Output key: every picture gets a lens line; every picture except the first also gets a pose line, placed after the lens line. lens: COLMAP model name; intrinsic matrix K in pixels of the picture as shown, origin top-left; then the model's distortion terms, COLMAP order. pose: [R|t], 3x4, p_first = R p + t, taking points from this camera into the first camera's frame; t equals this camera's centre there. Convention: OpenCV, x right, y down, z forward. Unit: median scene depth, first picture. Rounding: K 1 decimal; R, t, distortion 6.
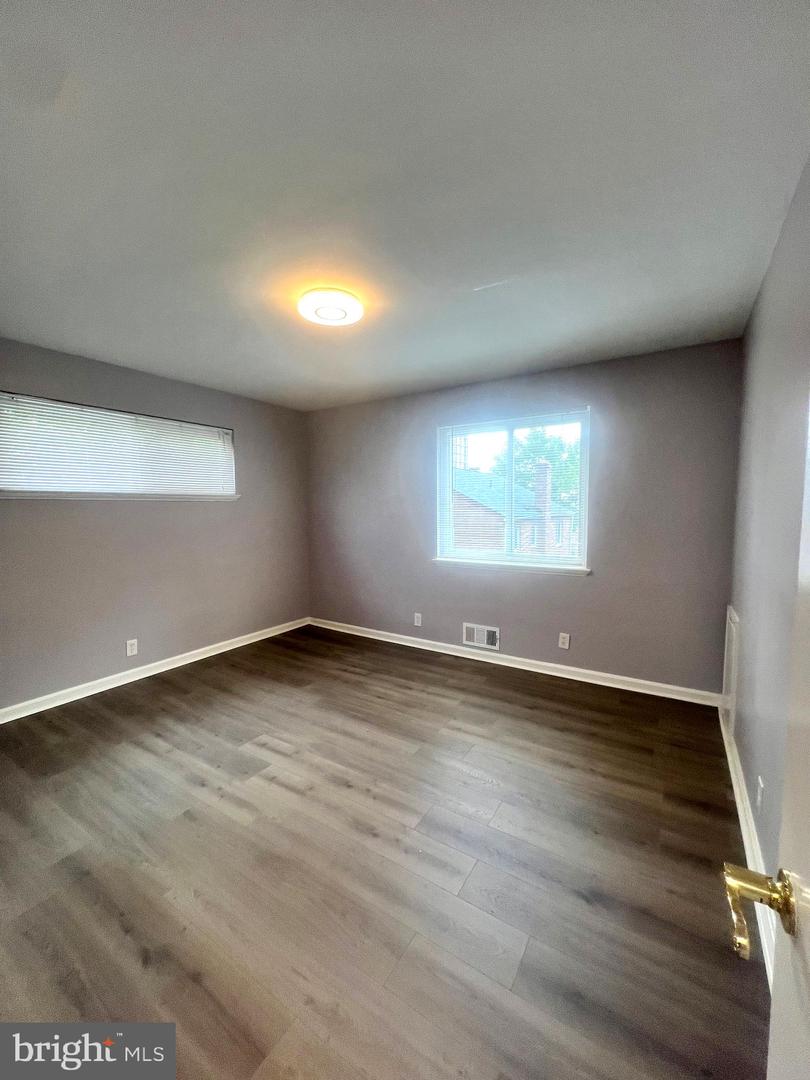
lens RADIAL K [[431.9, 0, 405.2], [0, 431.9, 537.6], [0, 0, 1]] dist [-0.000271, 0.000211]
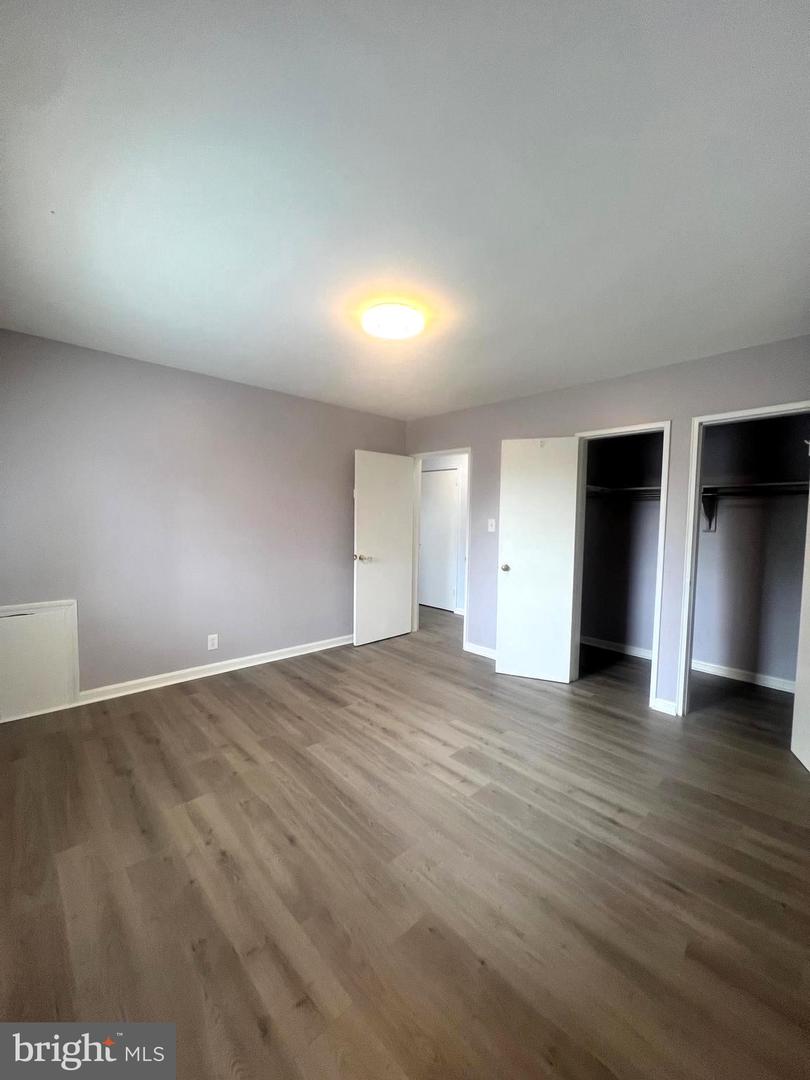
lens RADIAL K [[431.9, 0, 405.2], [0, 431.9, 537.6], [0, 0, 1]] dist [-0.000271, 0.000211]
pose [[-0.969061, -0.025706, 0.245481, -0.397635], [0.004991, 0.992318, 0.123616, -0.117102], [-0.246773, 0.121017, -0.961488, 1.741882]]
